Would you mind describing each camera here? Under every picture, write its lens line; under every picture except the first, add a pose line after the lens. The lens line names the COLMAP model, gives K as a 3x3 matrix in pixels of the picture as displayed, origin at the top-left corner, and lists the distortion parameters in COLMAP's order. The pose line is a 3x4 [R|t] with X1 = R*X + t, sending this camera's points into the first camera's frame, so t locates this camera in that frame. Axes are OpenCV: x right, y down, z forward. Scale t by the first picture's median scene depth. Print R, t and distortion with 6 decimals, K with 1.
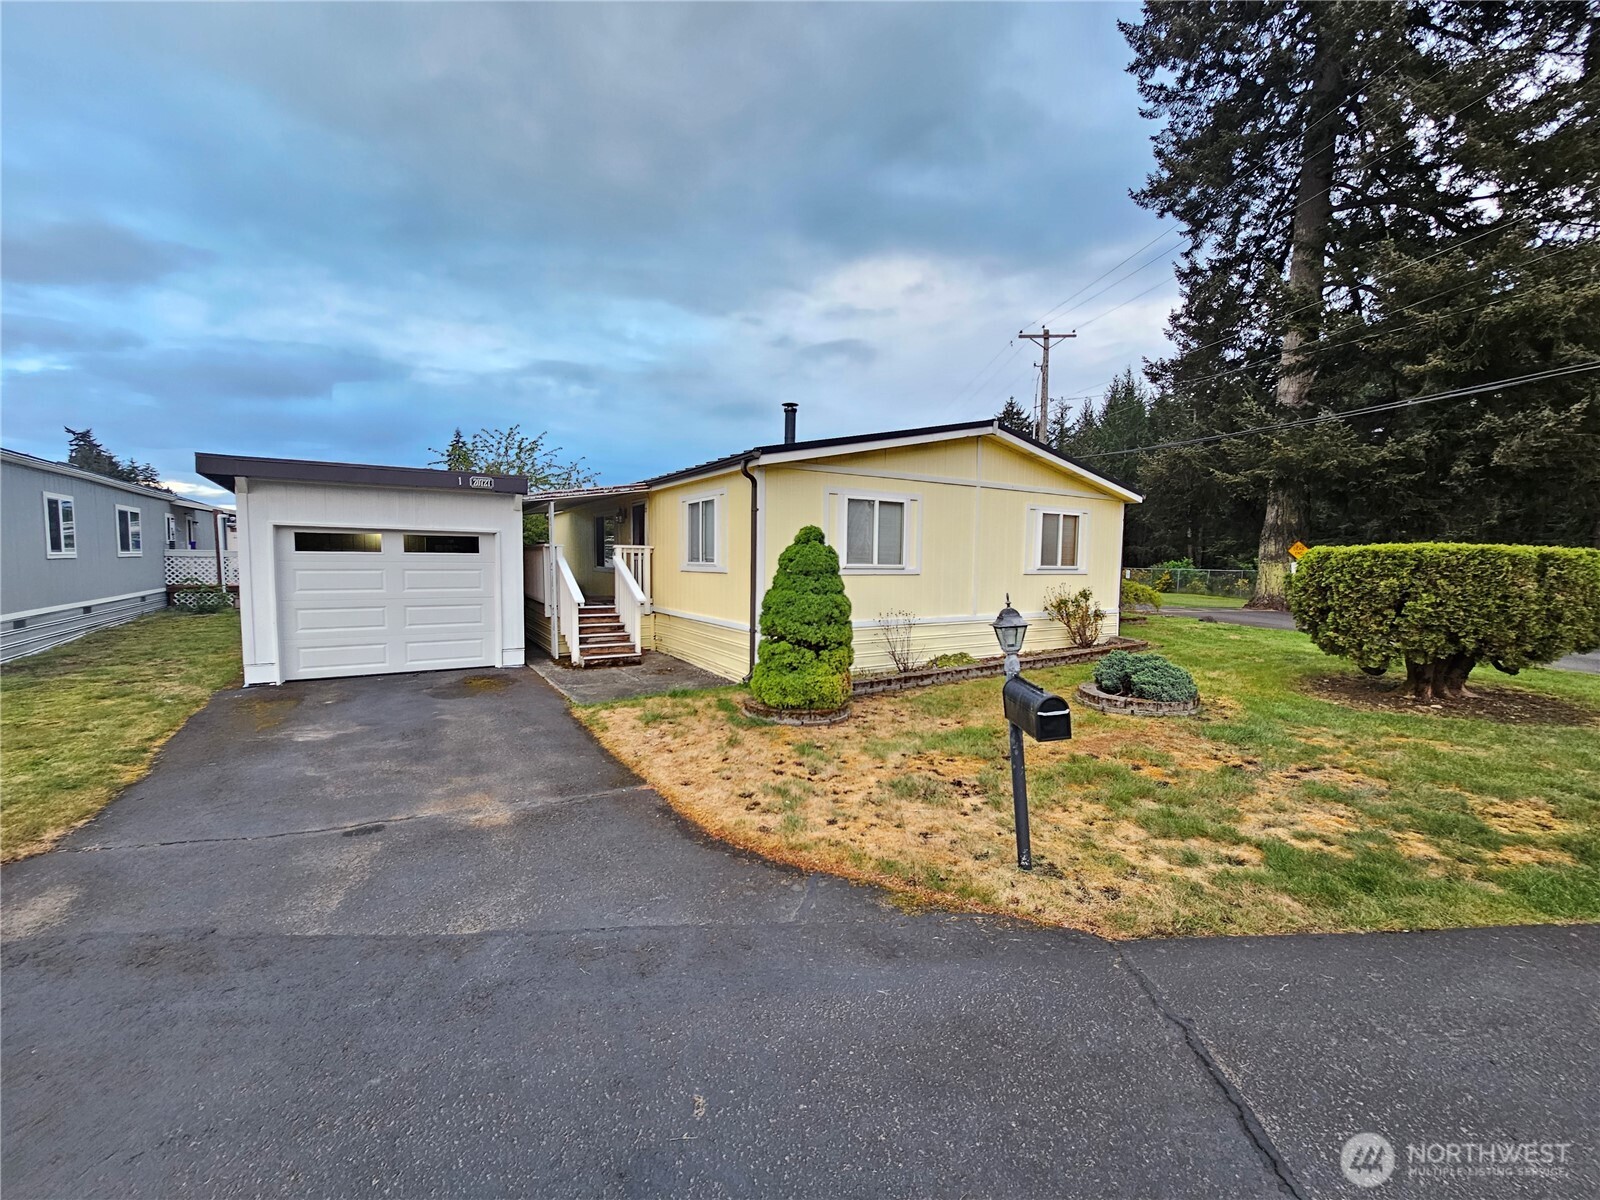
lens RADIAL K [[656.2, 0, 760.4], [0, 656.2, 611.2], [0, 0, 1]] dist [-0.005715, 0.000775]
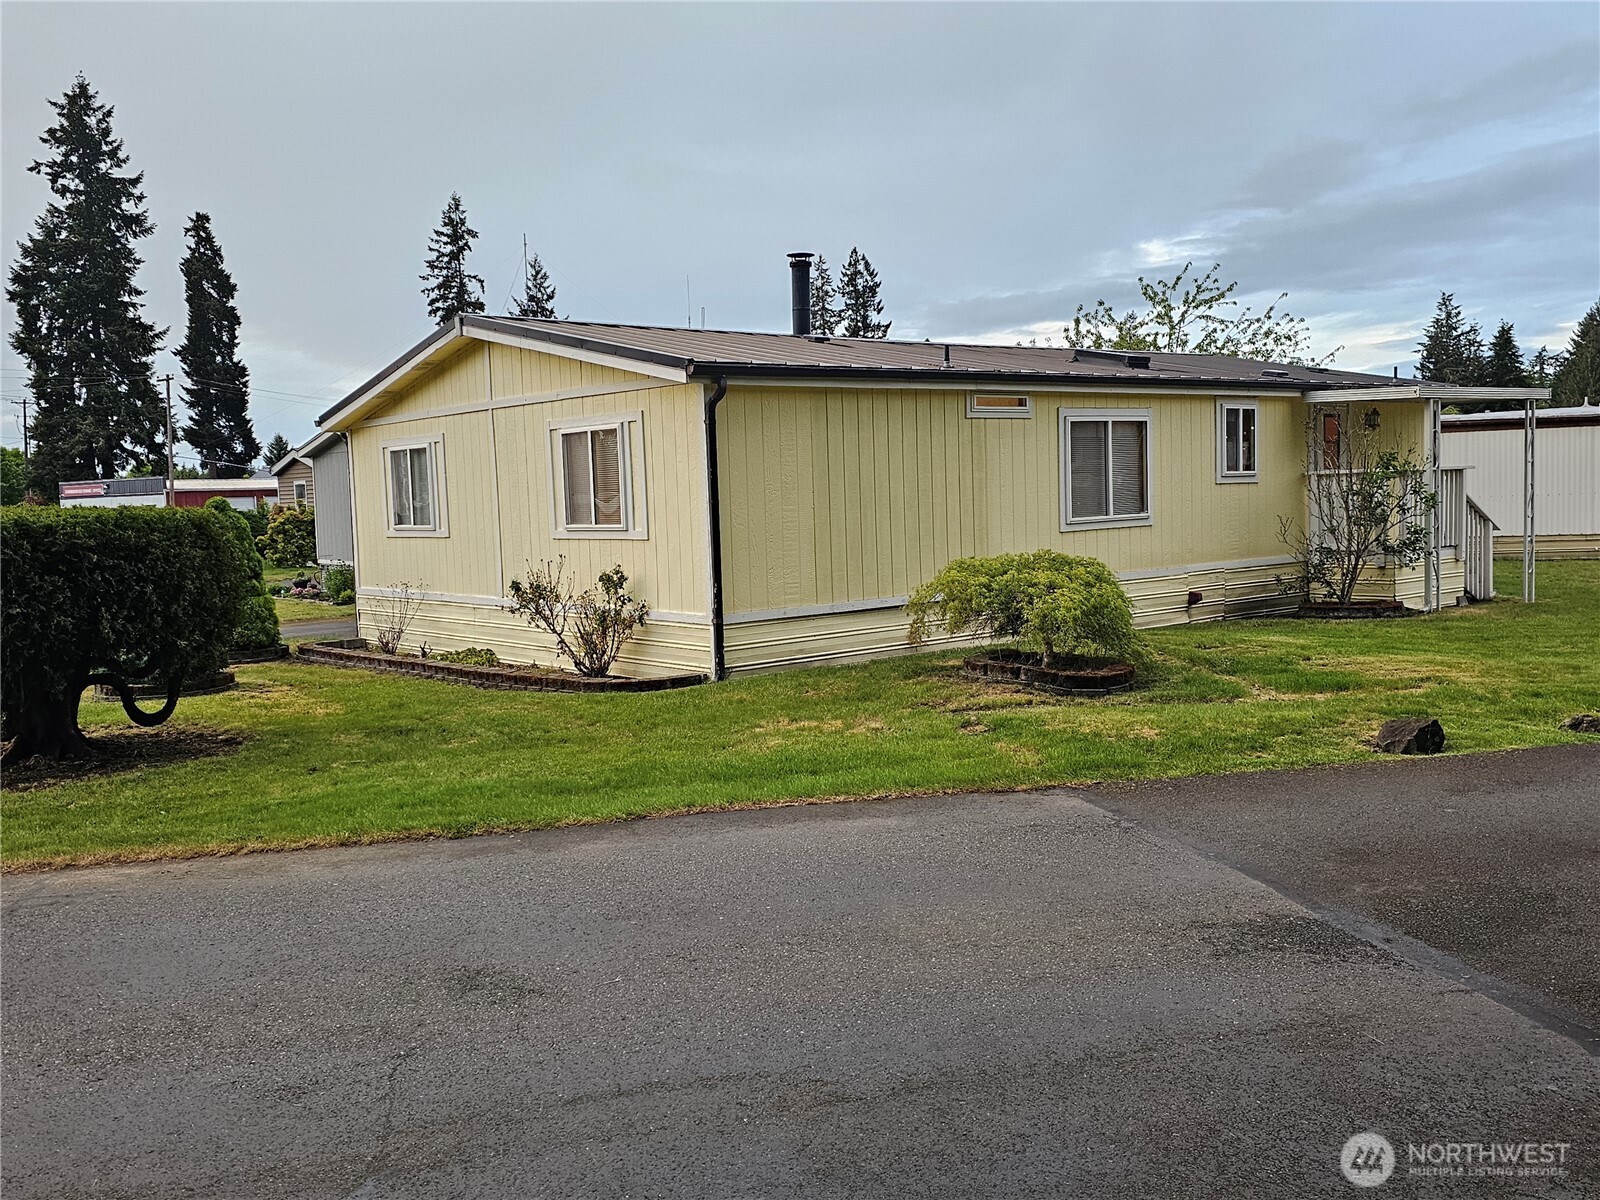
lens RADIAL K [[1373.0, 0, 793.8], [0, 1373.0, 587.9], [0, 0, 1]] dist [0.070515, -0.077567]
pose [[0.117776, 0.051813, -0.991688, 1.819381], [-0.048358, 0.997752, 0.046387, -0.087636], [0.991862, 0.042493, 0.120017, 1.161845]]
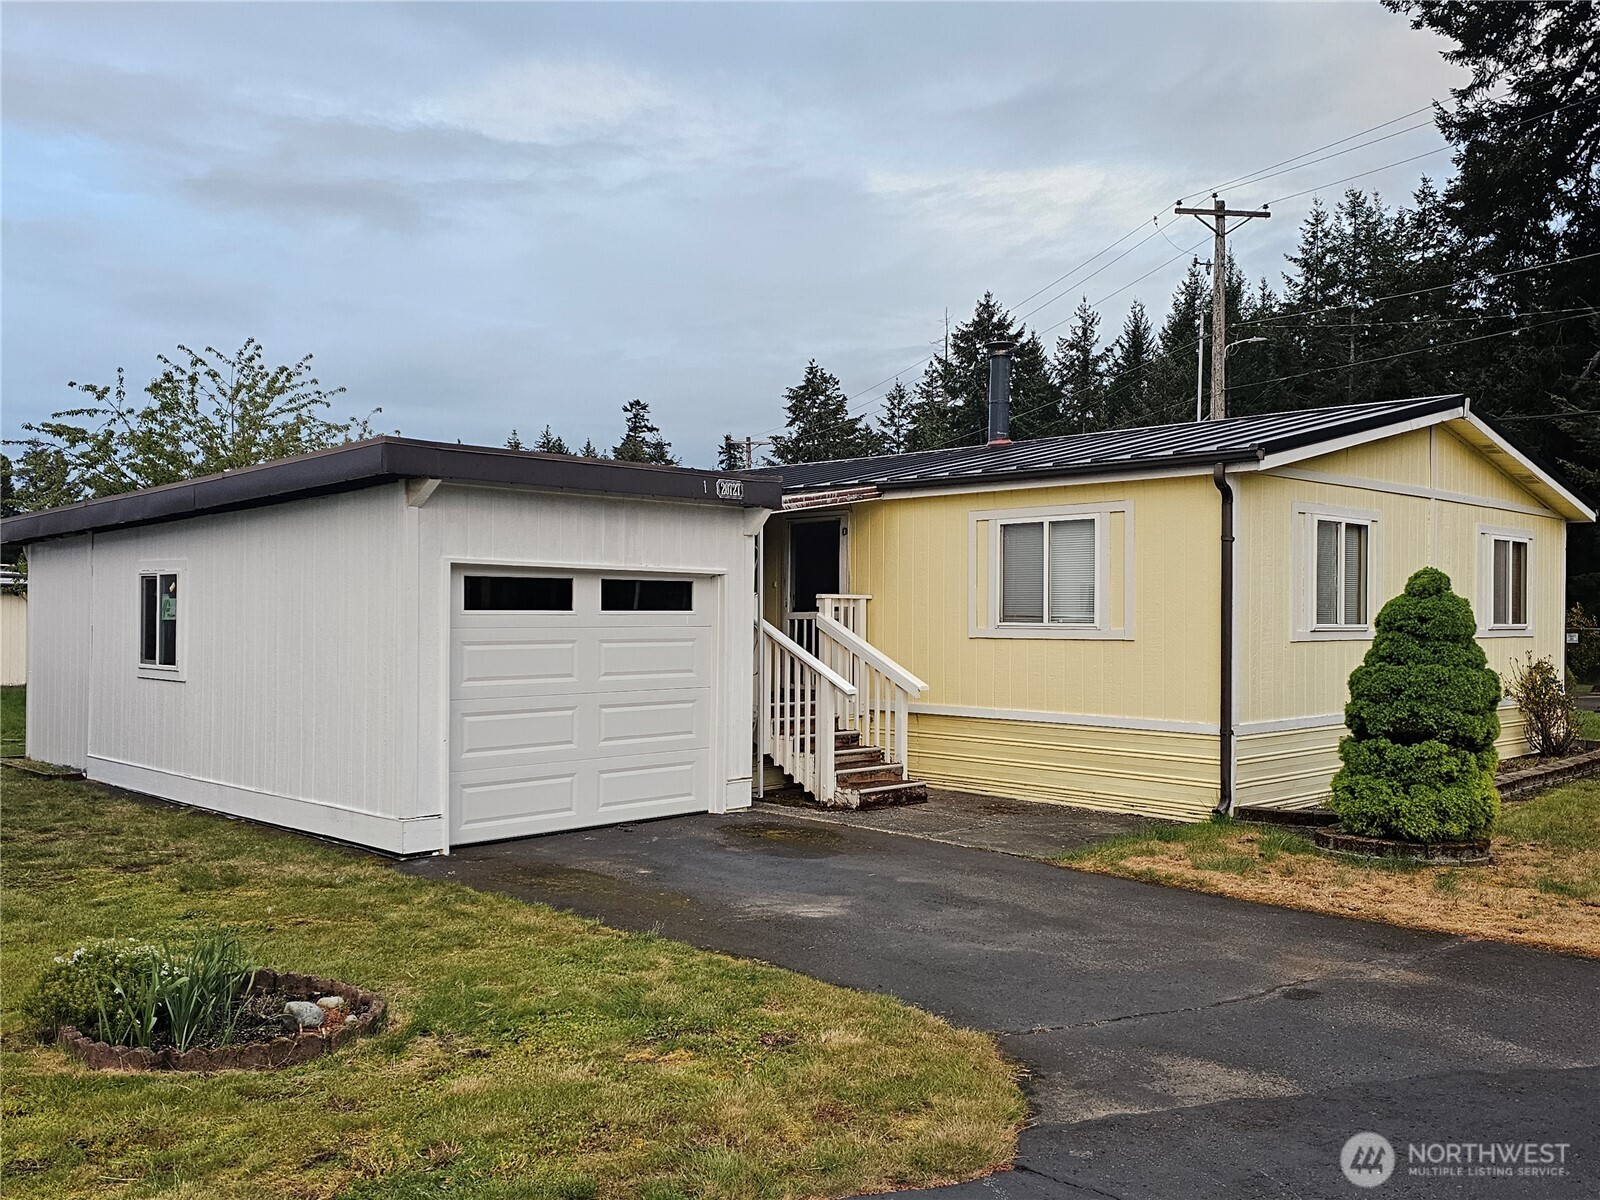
lens RADIAL K [[1373.0, 0, 789.2], [0, 1373.0, 605.3], [0, 0, 1]] dist [0.070515, -0.077567]
pose [[0.977944, -0.006717, 0.208758, -0.547319], [0.024225, 0.996385, -0.081423, 0.005158], [-0.207456, 0.084684, 0.974572, -0.159662]]
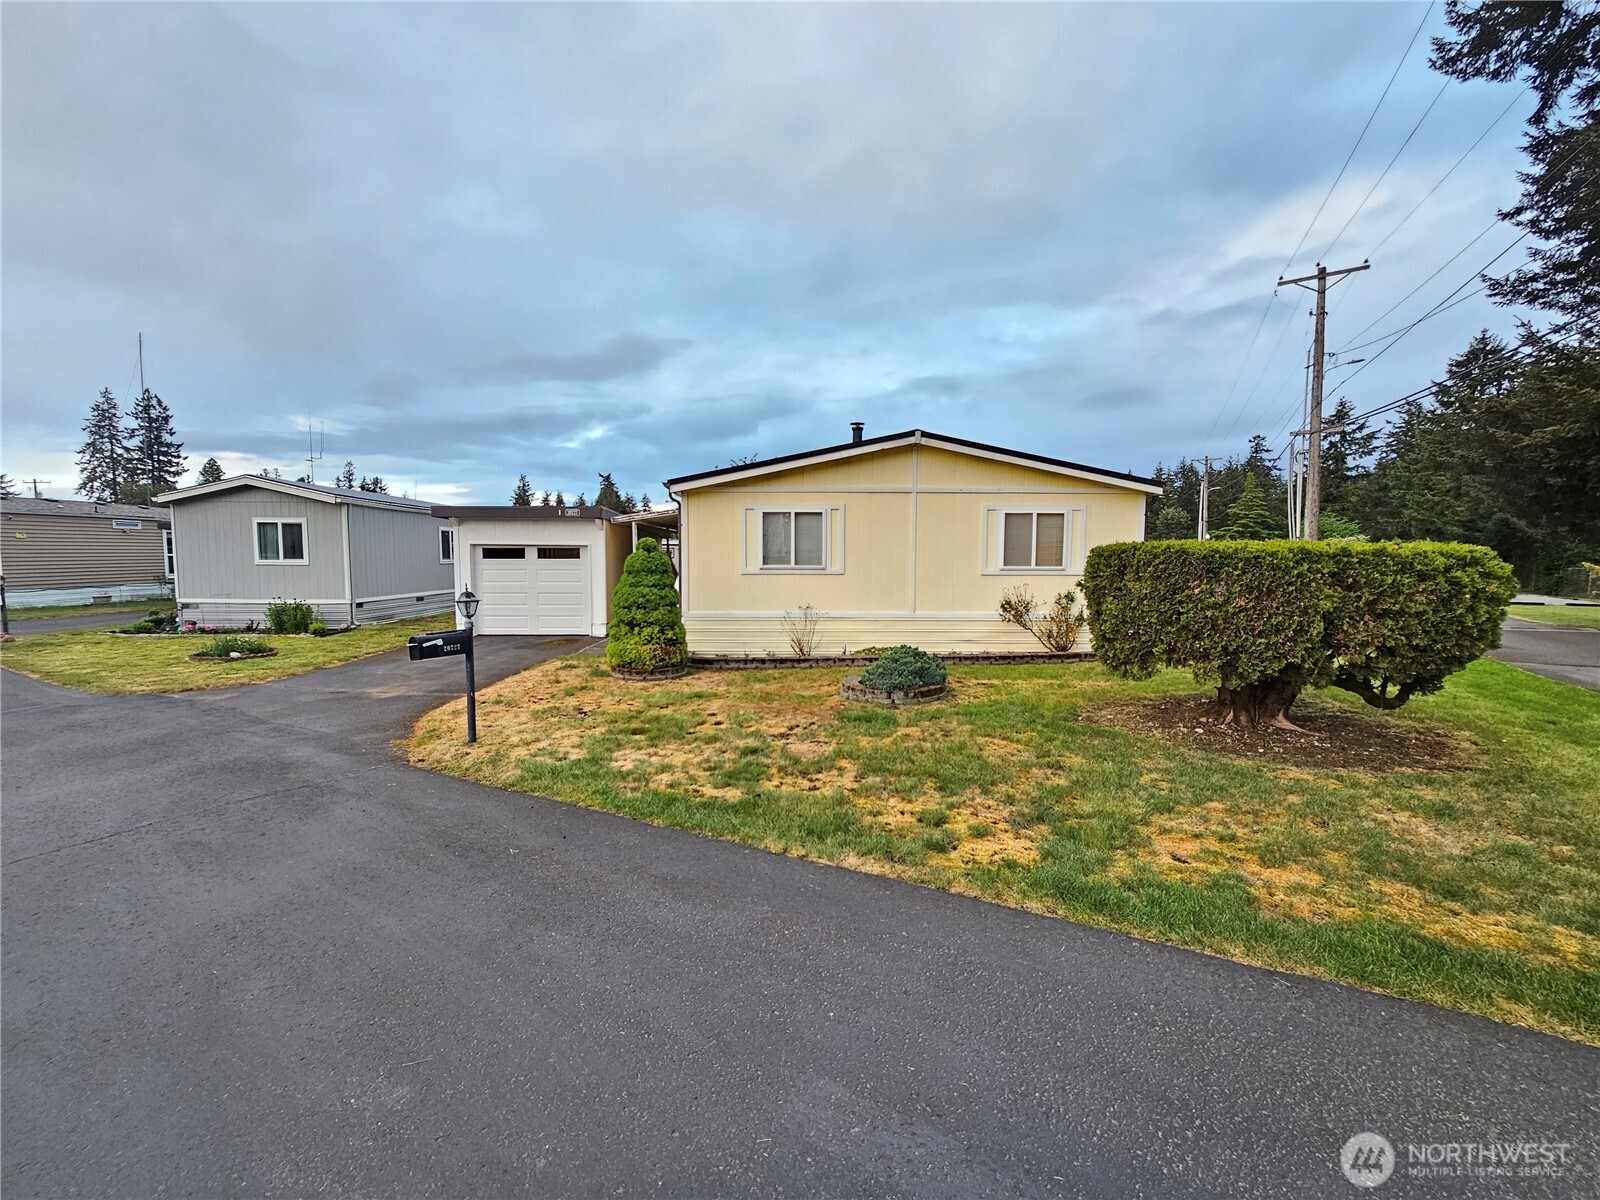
lens RADIAL K [[656.2, 0, 800.3], [0, 656.2, 591.5], [0, 0, 1]] dist [-0.005715, 0.000775]
pose [[0.842676, 0.017692, -0.538131, 0.756898], [-0.035907, 0.999082, -0.023381, 0.003728], [0.537223, 0.039025, 0.842537, 0.000746]]
